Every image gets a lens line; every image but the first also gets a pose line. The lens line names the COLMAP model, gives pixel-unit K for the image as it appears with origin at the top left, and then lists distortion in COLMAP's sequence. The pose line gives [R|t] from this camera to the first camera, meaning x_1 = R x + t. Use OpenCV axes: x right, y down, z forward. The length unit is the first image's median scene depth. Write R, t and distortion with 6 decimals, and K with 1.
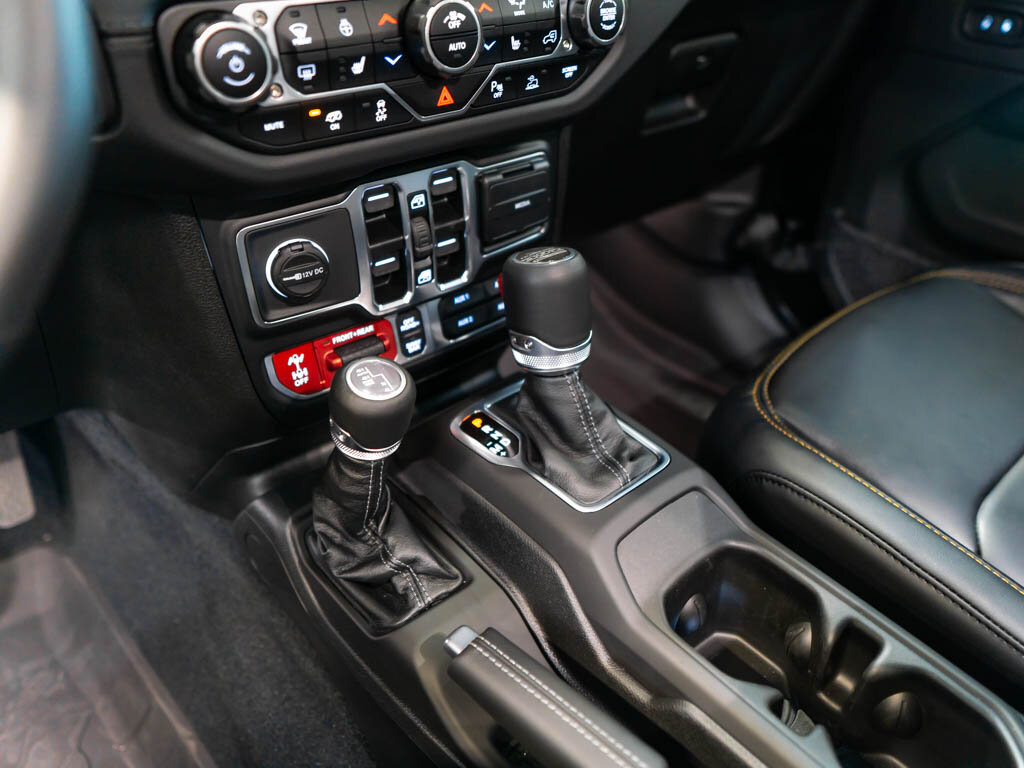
lens RADIAL K [[800.4, 0, 577.4], [0, 800.4, 390.8], [0, 0, 1]] dist [-0.003464, 0.001373]
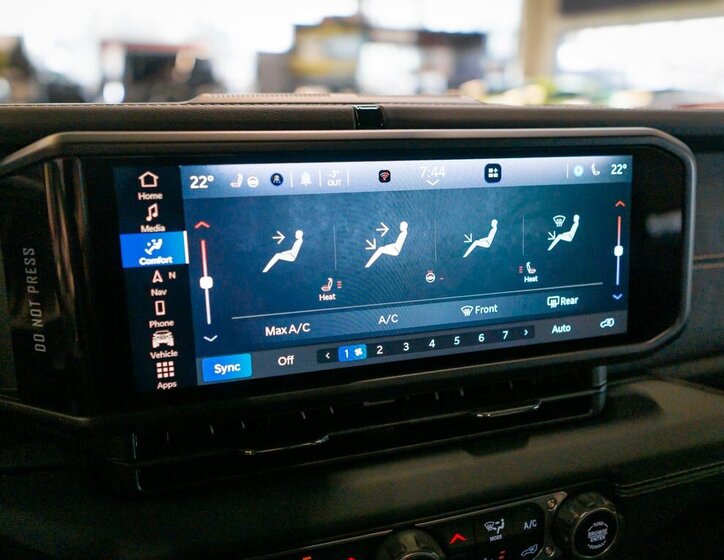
lens RADIAL K [[570.2, 0, 358.5], [0, 570.2, 279.0], [0, 0, 1]] dist [0.001832, -0.012025]
pose [[0.888984, 0.112127, -0.443998, 0.050000], [-0.240727, 0.939214, -0.244800, -0.496188], [0.389561, 0.324505, 0.861939, 0.180757]]
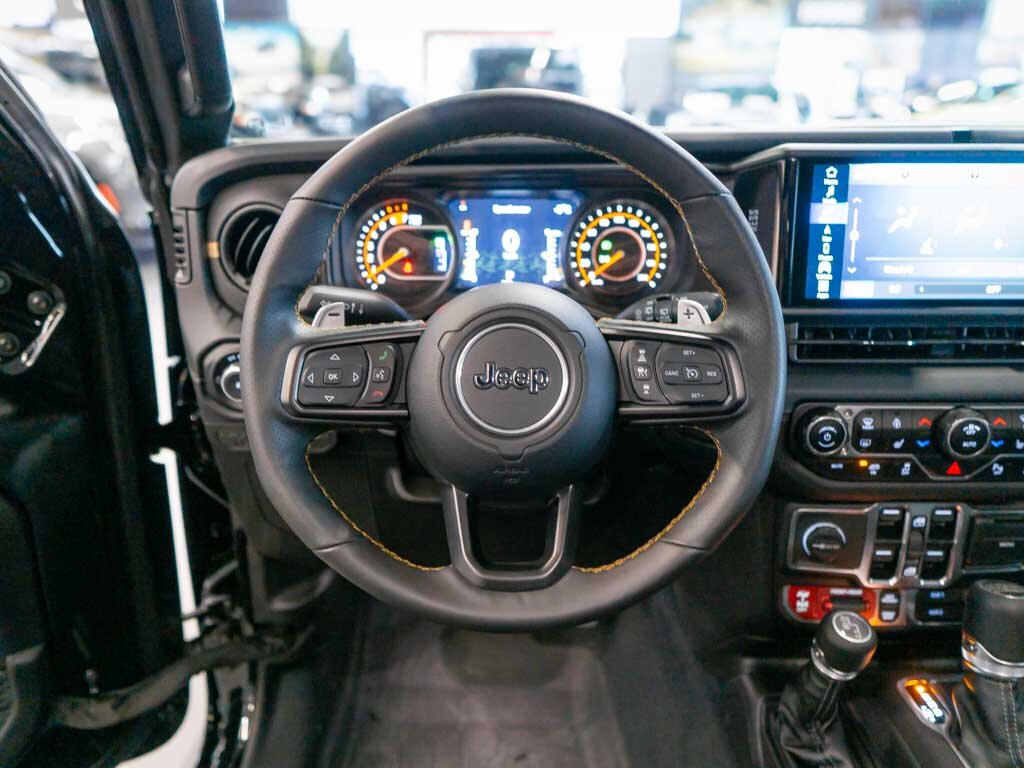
lens RADIAL K [[800.4, 0, 498.5], [0, 800.4, 383.2], [0, 0, 1]] dist [-0.003464, 0.001373]
pose [[0.719630, 0.194589, -0.666534, 0.169256], [-0.370763, 0.919312, -0.131912, 0.008050], [0.587084, 0.342054, 0.733711, -0.601064]]
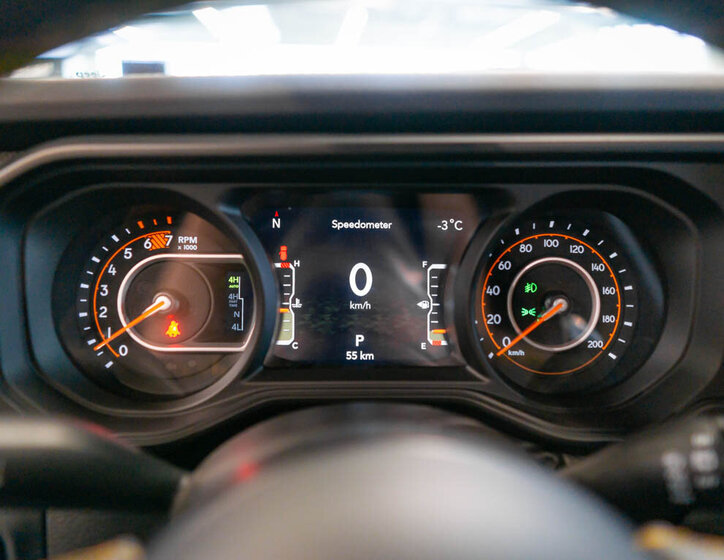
lens RADIAL K [[570.2, 0, 358.6], [0, 570.2, 280.7], [0, 0, 1]] dist [0.001832, -0.012025]
pose [[0.757791, 0.111523, -0.642896, -0.478547], [-0.354605, 0.897472, -0.262294, -0.283231], [0.547730, 0.426738, 0.719643, -0.014315]]
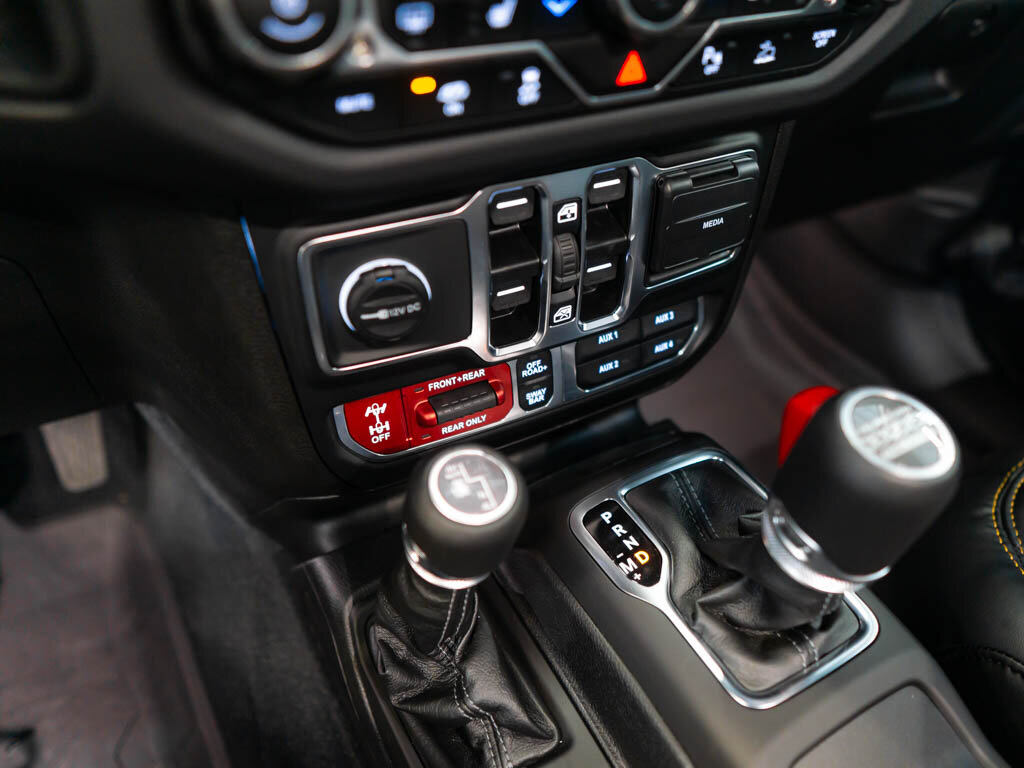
lens RADIAL K [[800.4, 0, 571.3], [0, 800.4, 389.2], [0, 0, 1]] dist [-0.003464, 0.001373]
pose [[0.978499, 0.143817, -0.147837, -0.071505], [-0.133096, 0.987864, 0.080067, -0.140346], [0.157558, -0.058669, 0.985765, 0.308172]]
